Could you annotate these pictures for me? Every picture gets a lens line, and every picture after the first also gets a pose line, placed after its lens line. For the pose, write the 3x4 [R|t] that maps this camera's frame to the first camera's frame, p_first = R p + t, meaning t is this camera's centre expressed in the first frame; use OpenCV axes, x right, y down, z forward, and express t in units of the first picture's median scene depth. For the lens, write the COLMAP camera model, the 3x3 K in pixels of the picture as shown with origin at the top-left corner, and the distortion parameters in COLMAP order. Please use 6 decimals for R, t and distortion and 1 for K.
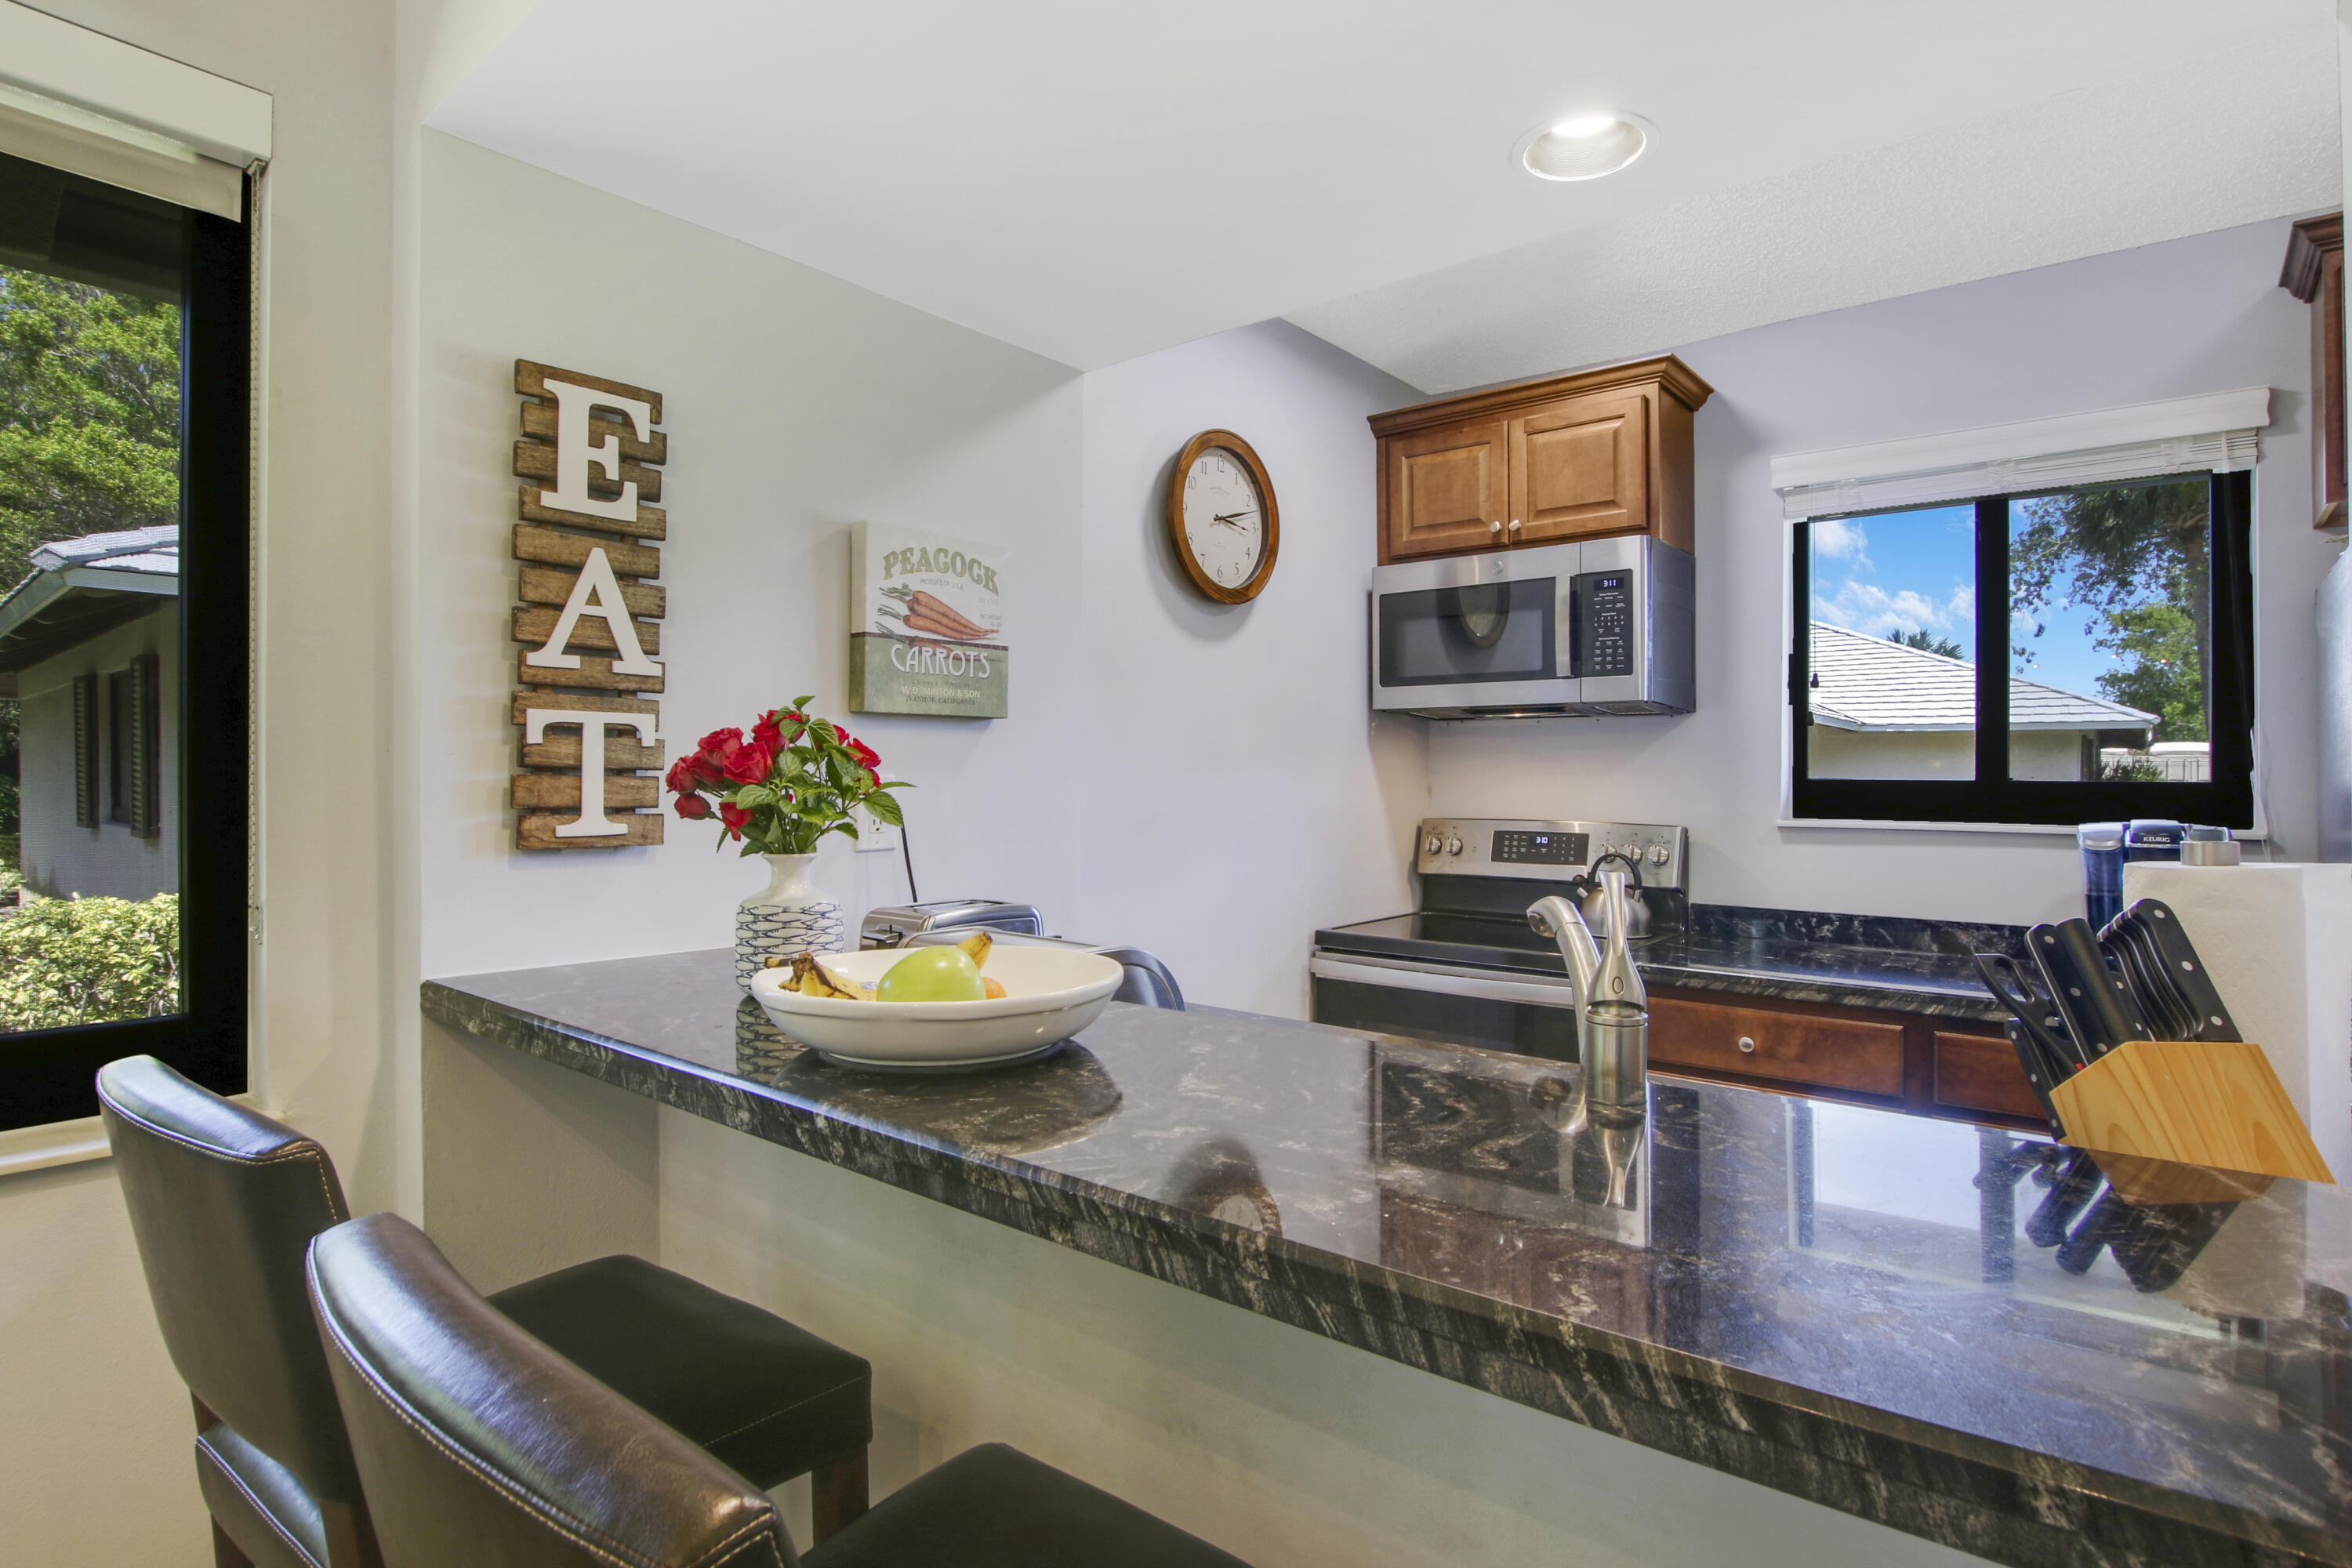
lens RADIAL K [[1191.1, 0, 1176.0], [0, 1191.1, 784.0], [0, 0, 1]] dist [-0.019353, -0.000462]
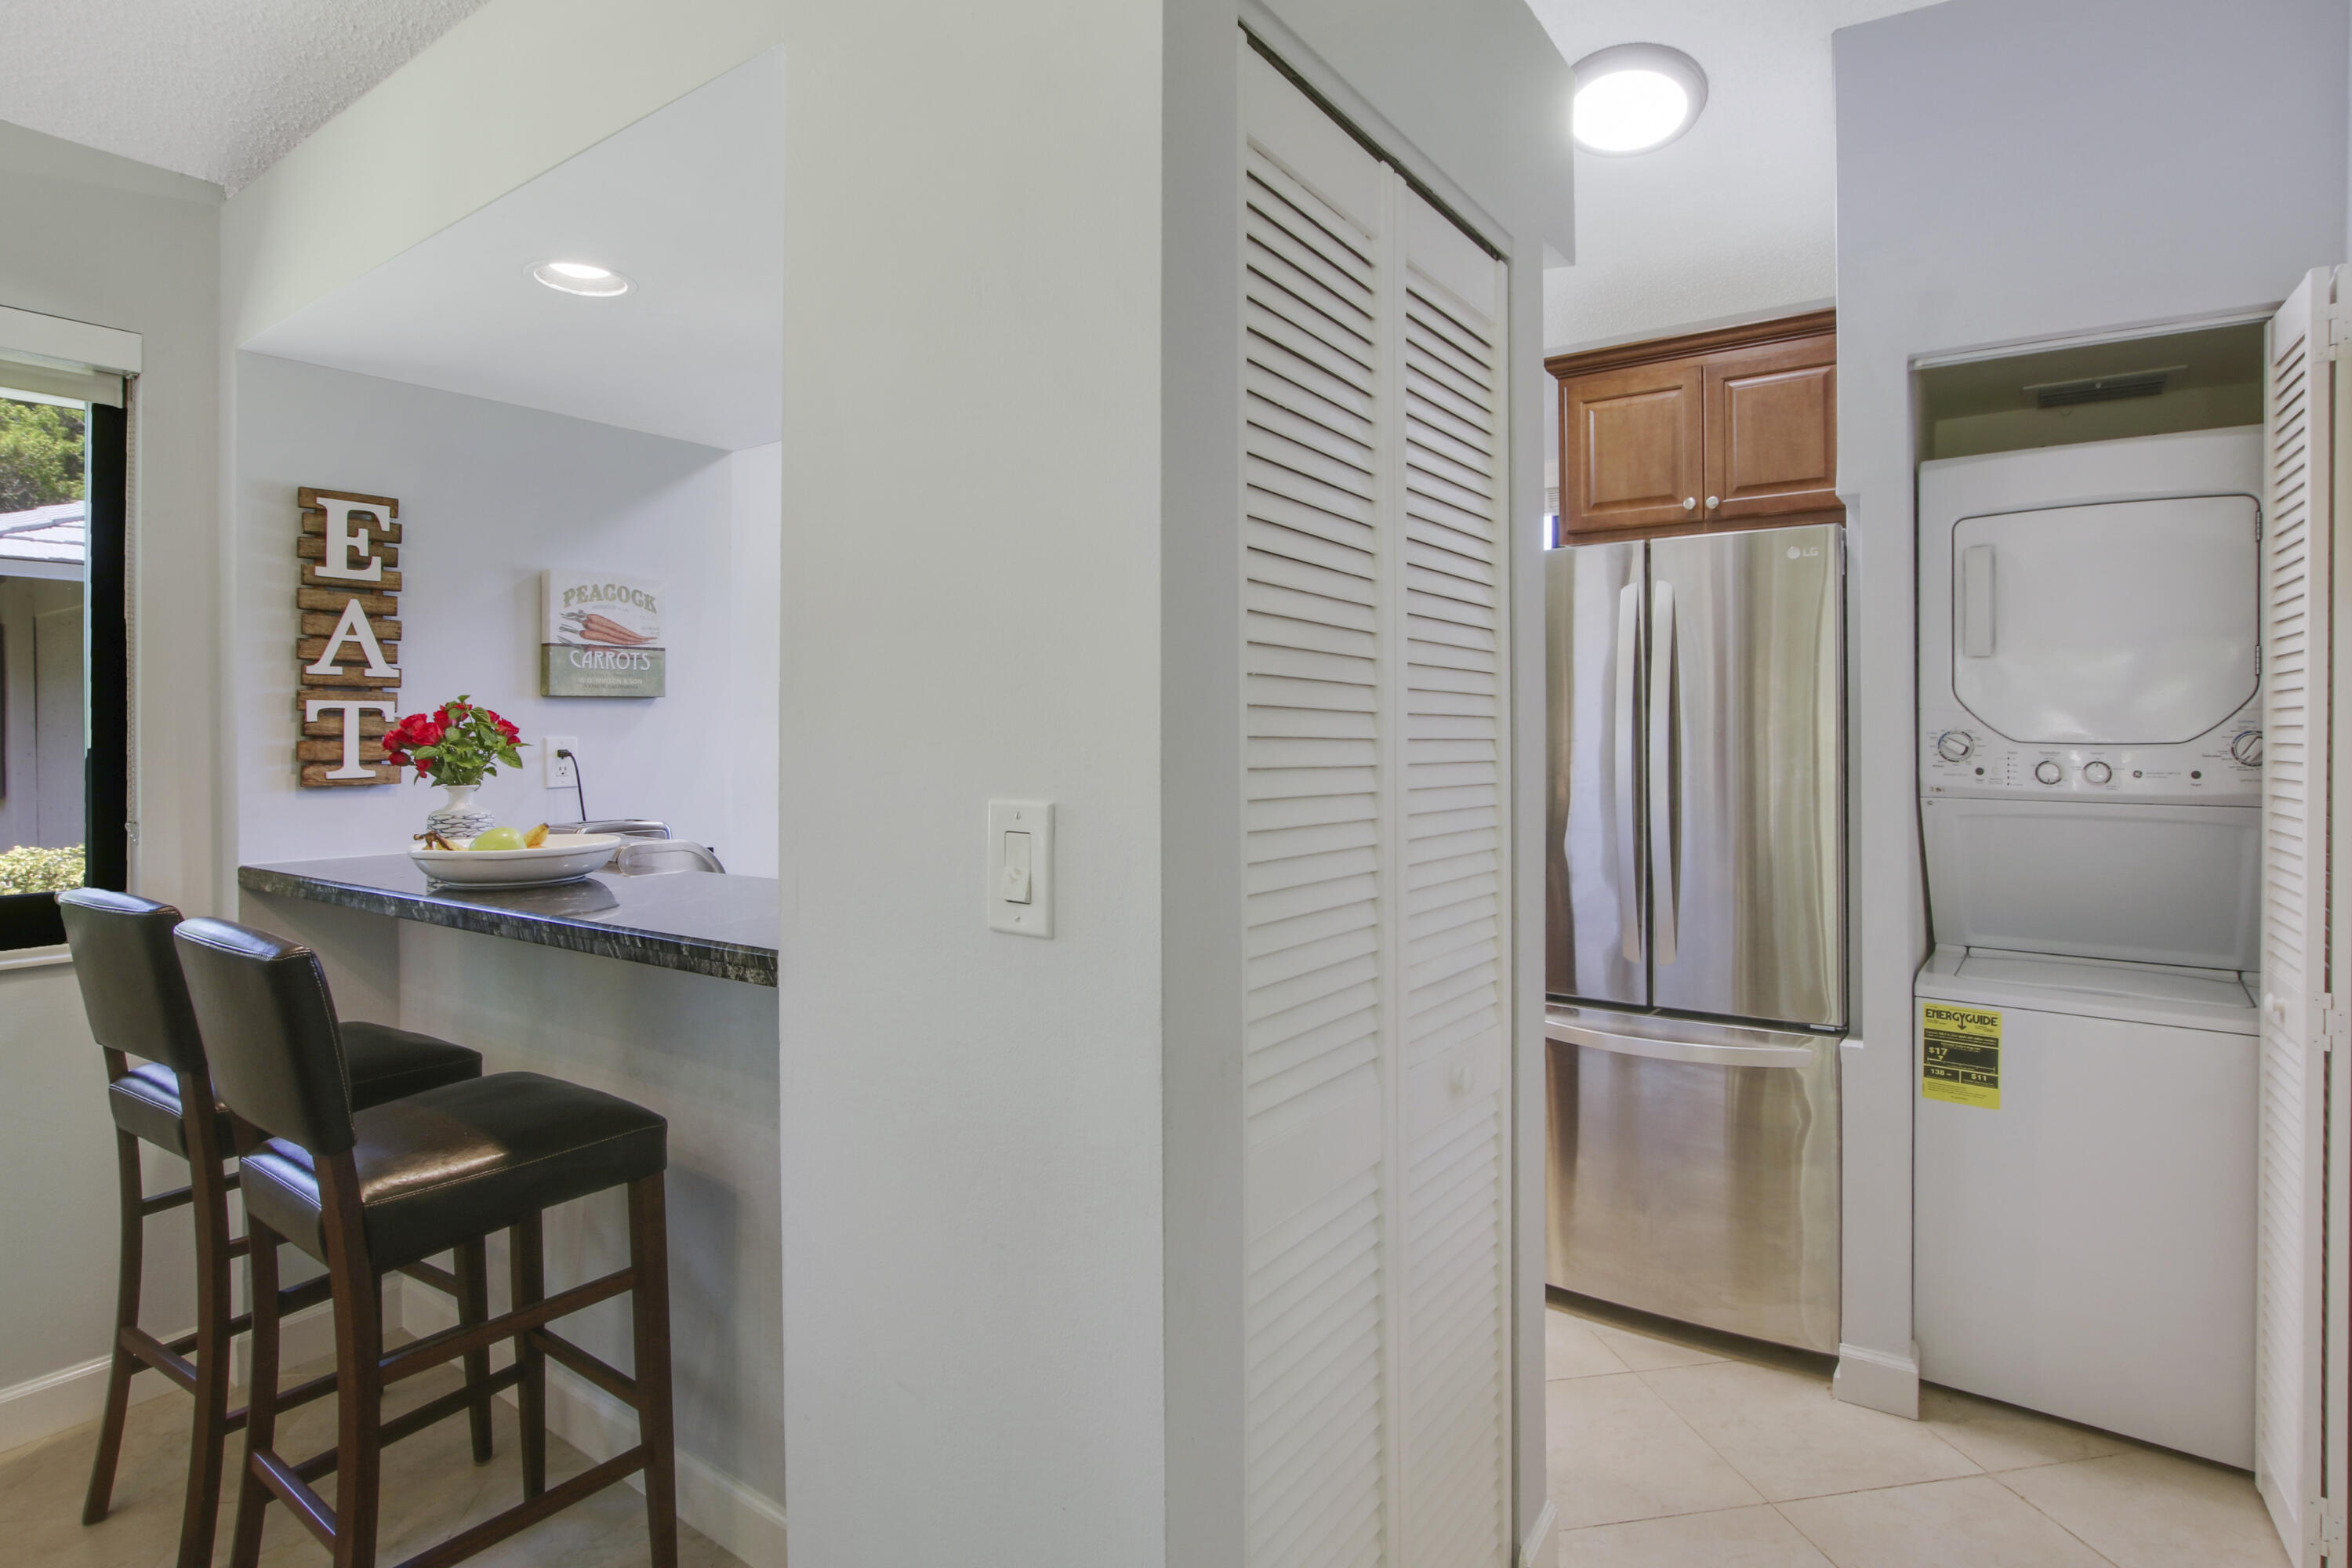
lens RADIAL K [[1220.8, 0, 1171.6], [0, 1220.8, 721.8], [0, 0, 1]] dist [-0.018194, -0.000151]
pose [[0.997709, -0.009250, 0.067020, 0.504328], [0.009953, 0.999899, -0.010162, -0.004867], [-0.066920, 0.010806, 0.997700, -0.707323]]
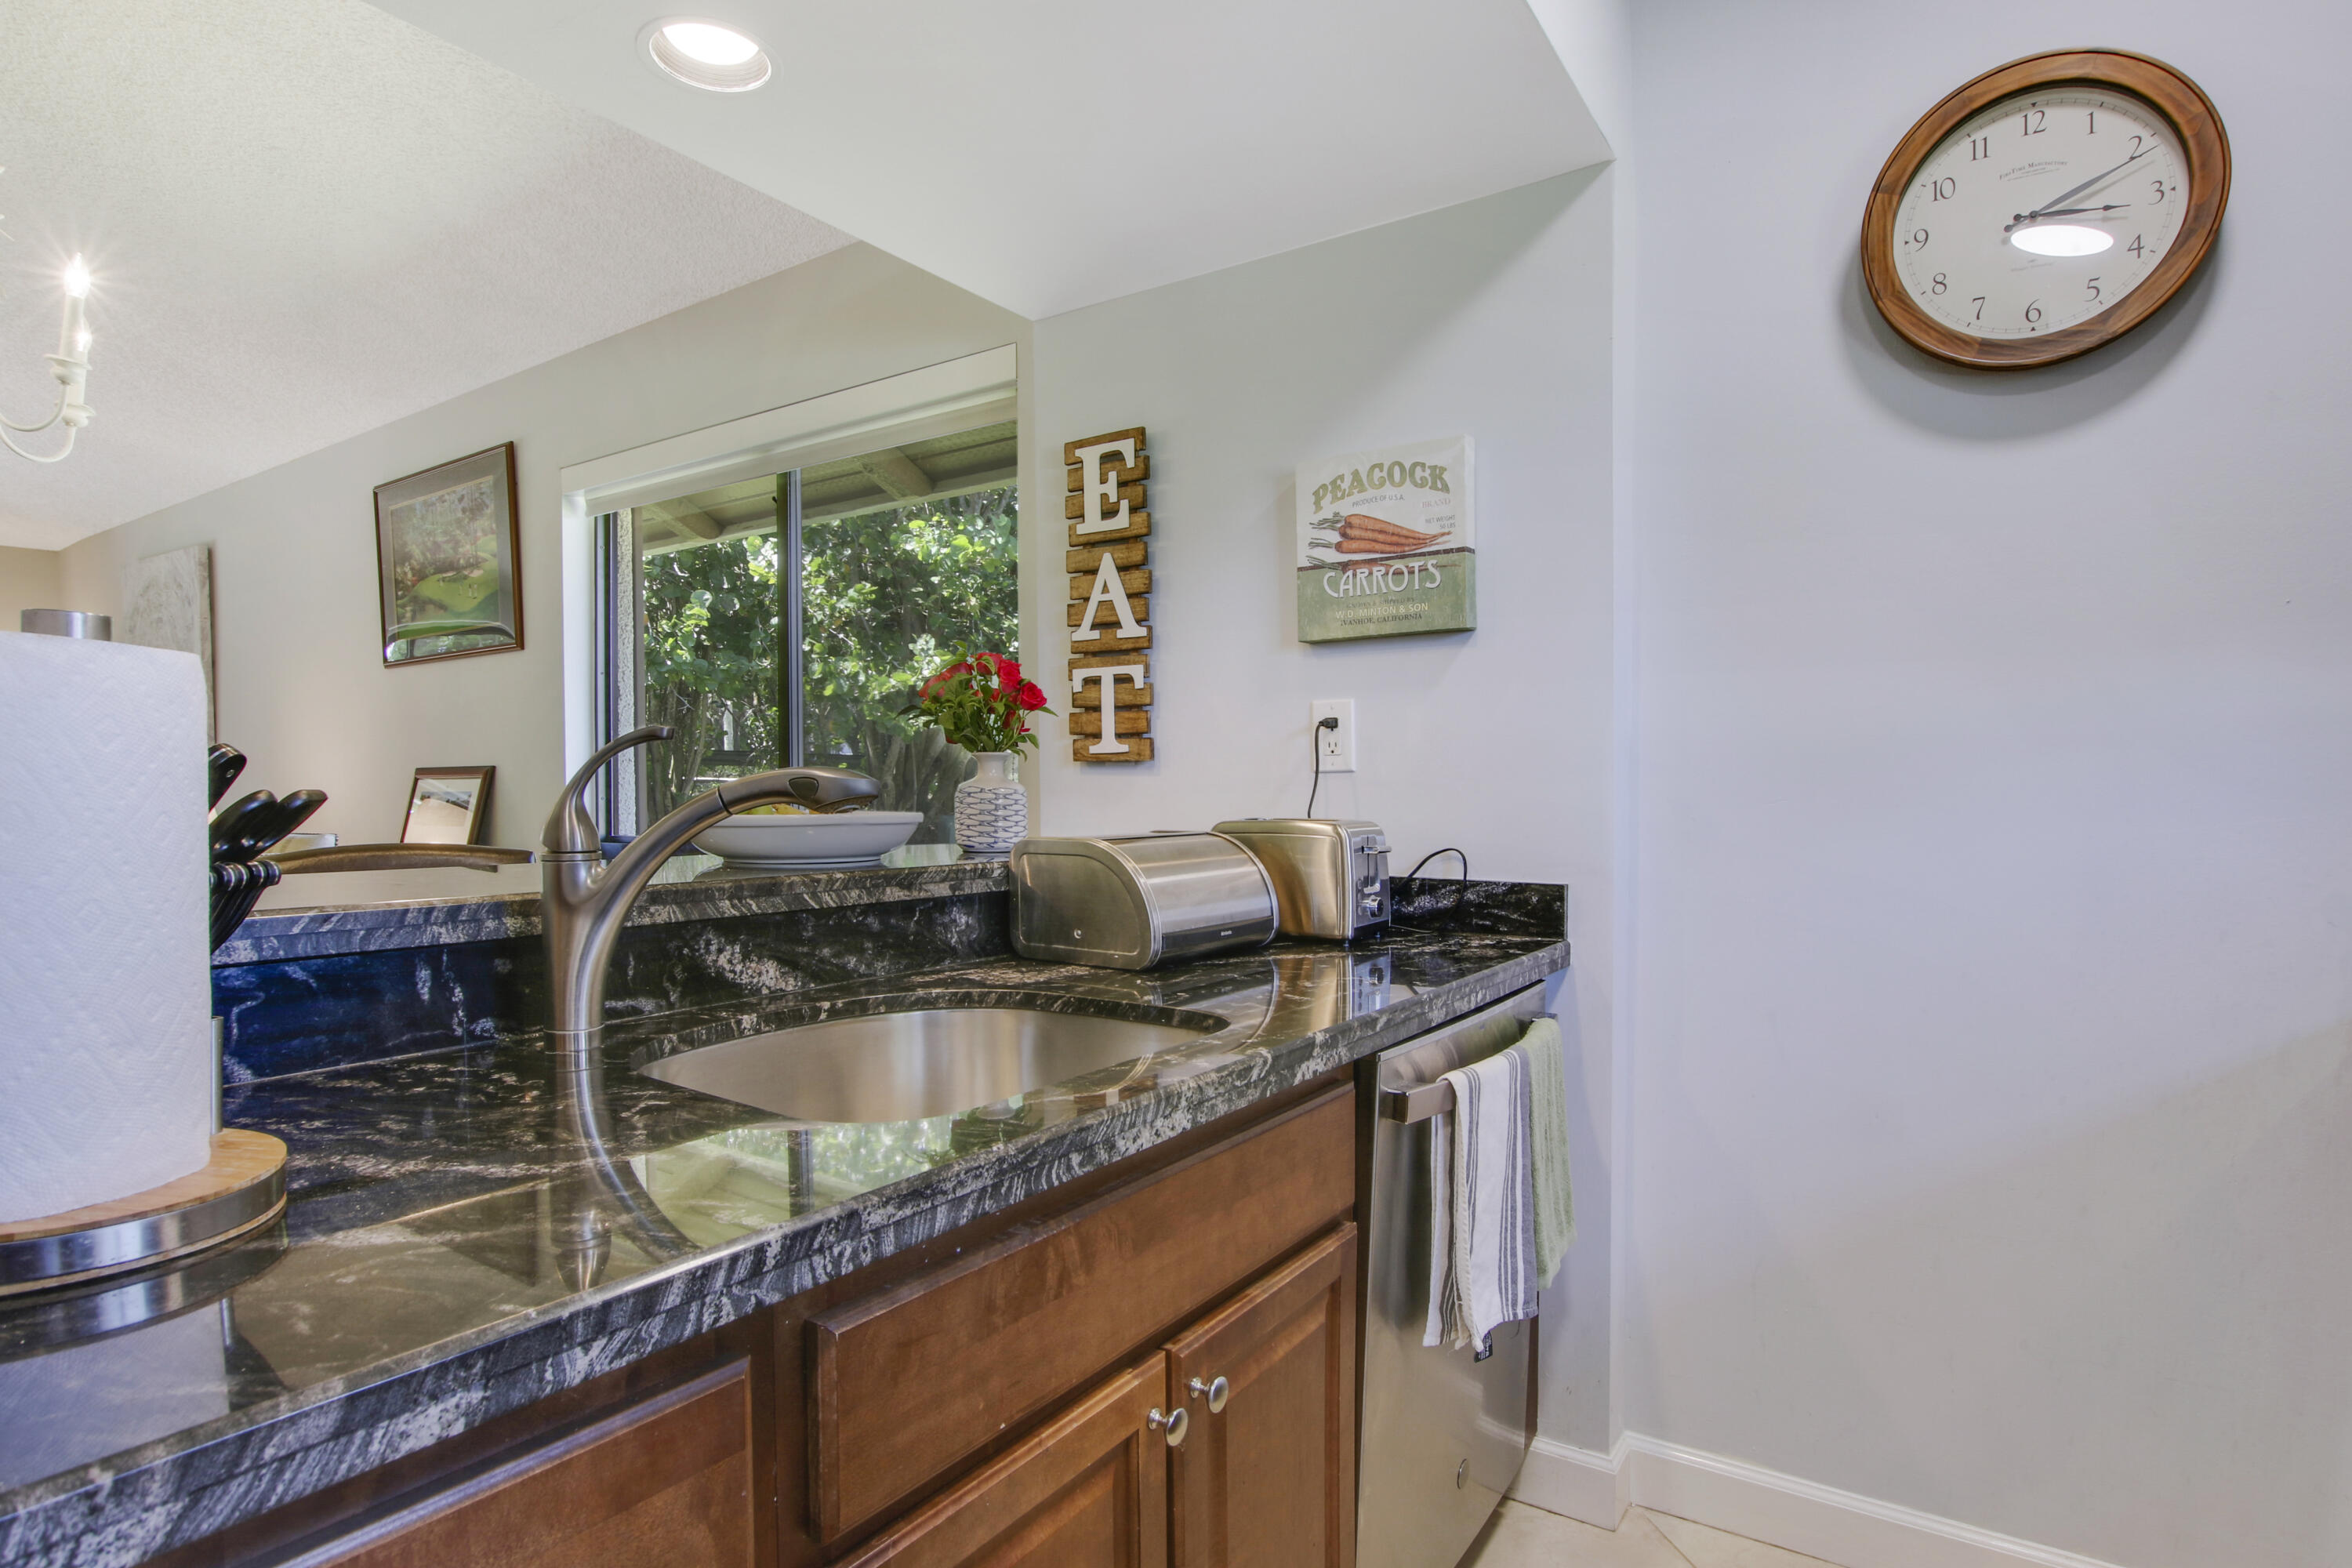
lens RADIAL K [[1191.1, 0, 1176.0], [0, 1191.1, 784.0], [0, 0, 1]] dist [-0.019353, -0.000462]
pose [[0.106011, 0.006078, -0.994346, 0.953146], [0.005762, 0.999961, 0.006726, 0.071522], [0.994348, -0.006443, 0.105971, 0.922515]]
